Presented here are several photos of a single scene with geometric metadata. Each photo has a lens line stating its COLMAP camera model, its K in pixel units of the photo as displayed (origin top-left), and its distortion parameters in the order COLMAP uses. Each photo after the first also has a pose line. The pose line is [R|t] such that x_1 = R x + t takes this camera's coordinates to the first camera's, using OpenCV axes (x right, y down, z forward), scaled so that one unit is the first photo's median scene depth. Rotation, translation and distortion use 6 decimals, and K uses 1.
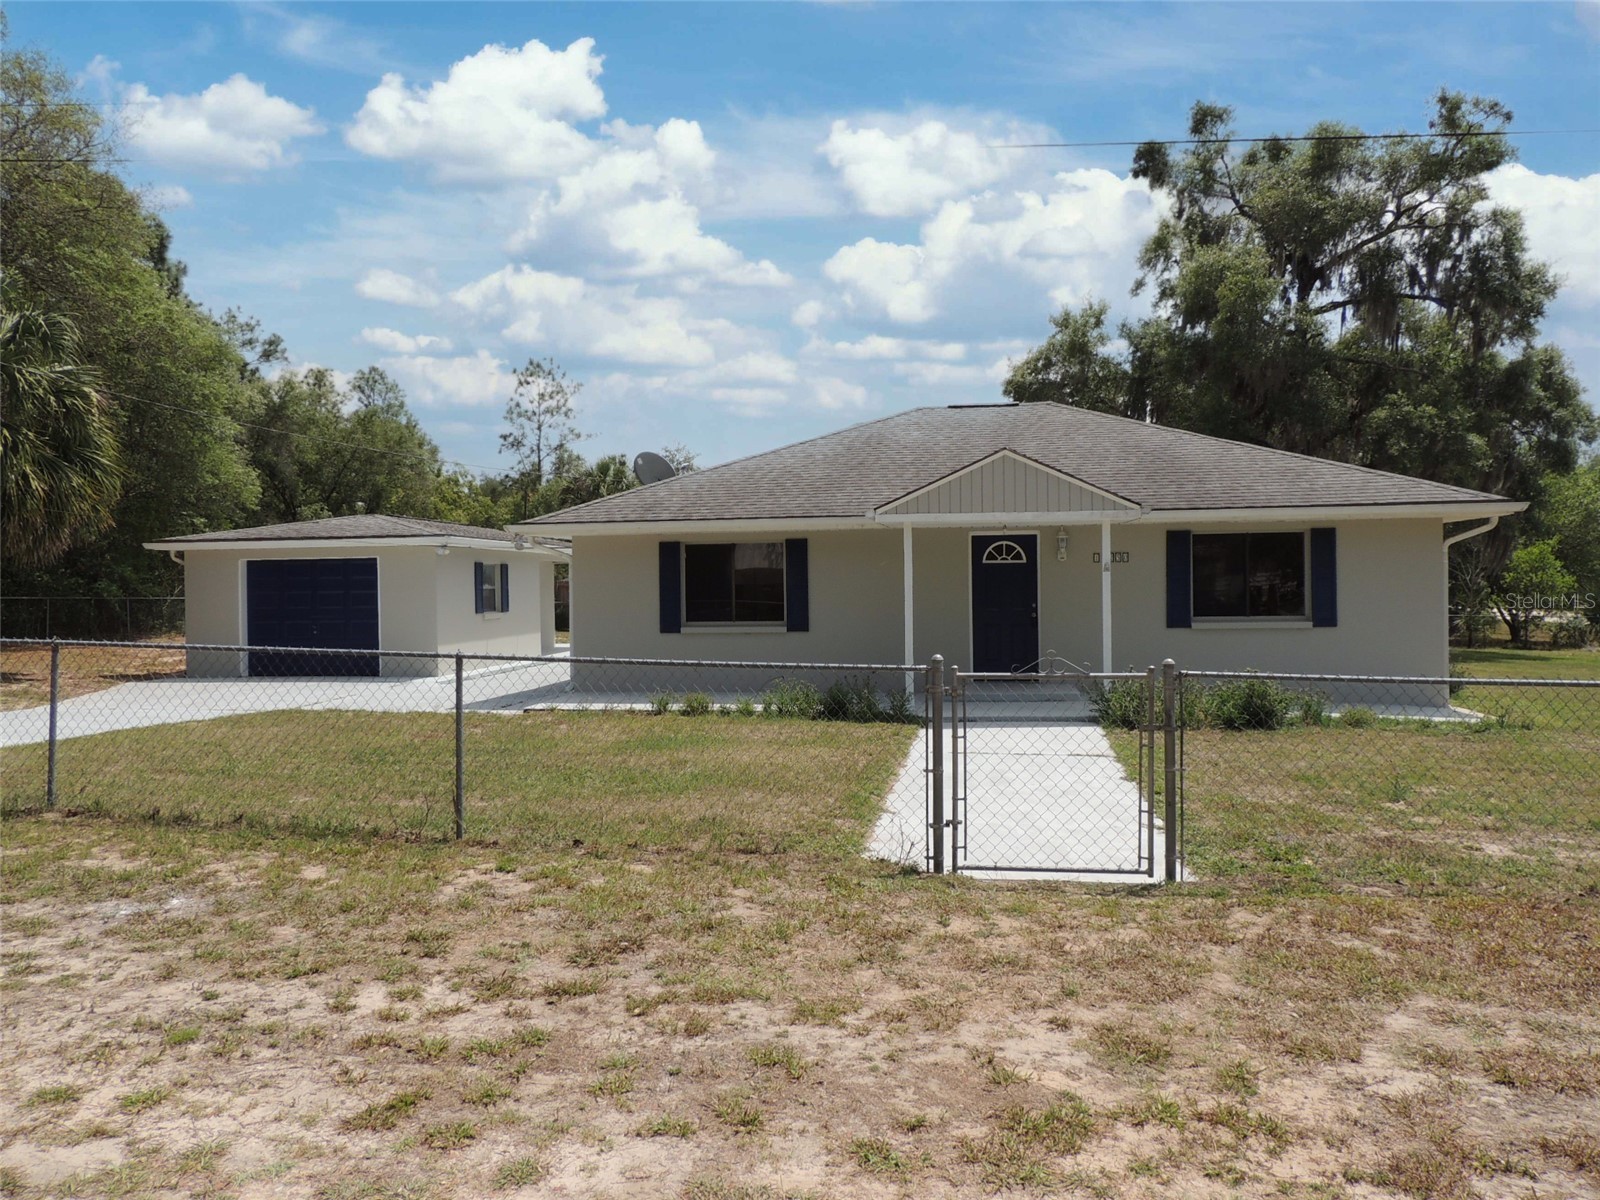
lens RADIAL K [[1208.4, 0, 800.0], [0, 1208.4, 600.0], [0, 0, 1]] dist [0.002544, 0.002302]
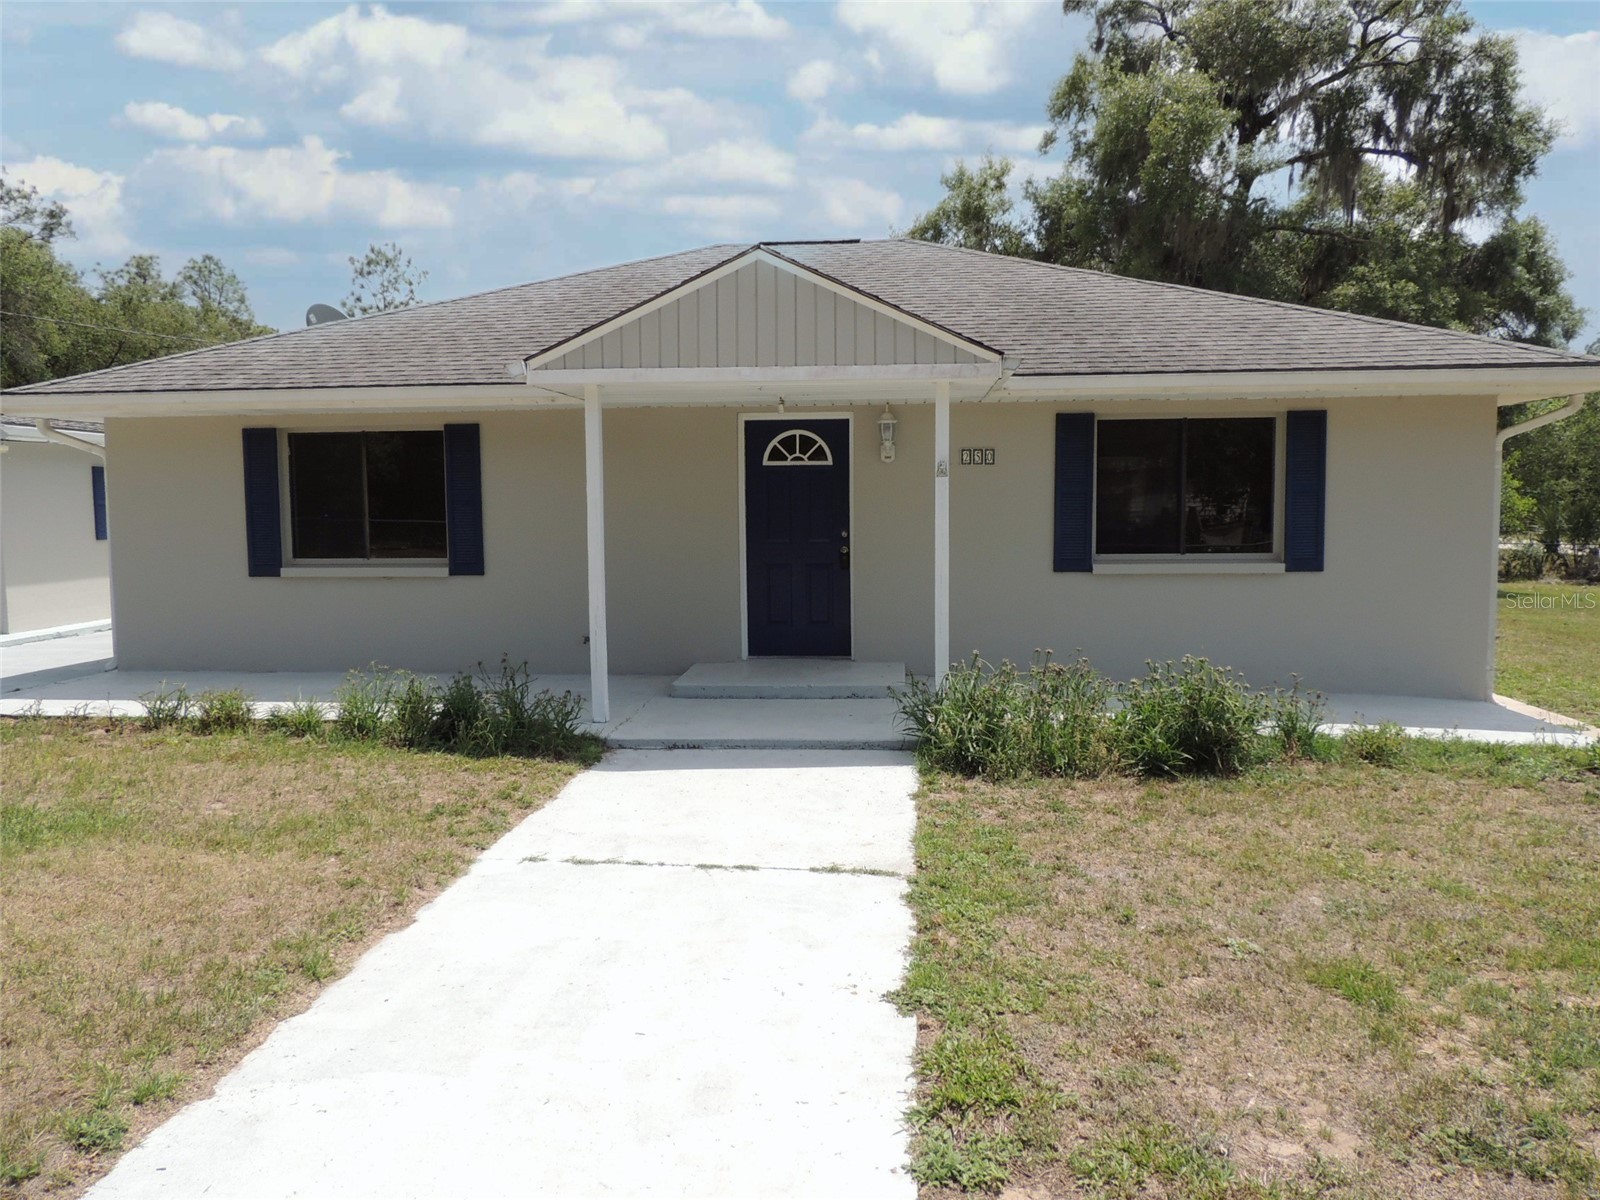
lens RADIAL K [[1130.4, 0, 800.0], [0, 1130.4, 600.0], [0, 0, 1]] dist [-0.007945, -0.003502]
pose [[0.998842, 0.001353, 0.048094, 0.082451], [-0.004834, 0.997368, 0.072351, -0.002173], [-0.047870, -0.072499, 0.996219, 0.242277]]
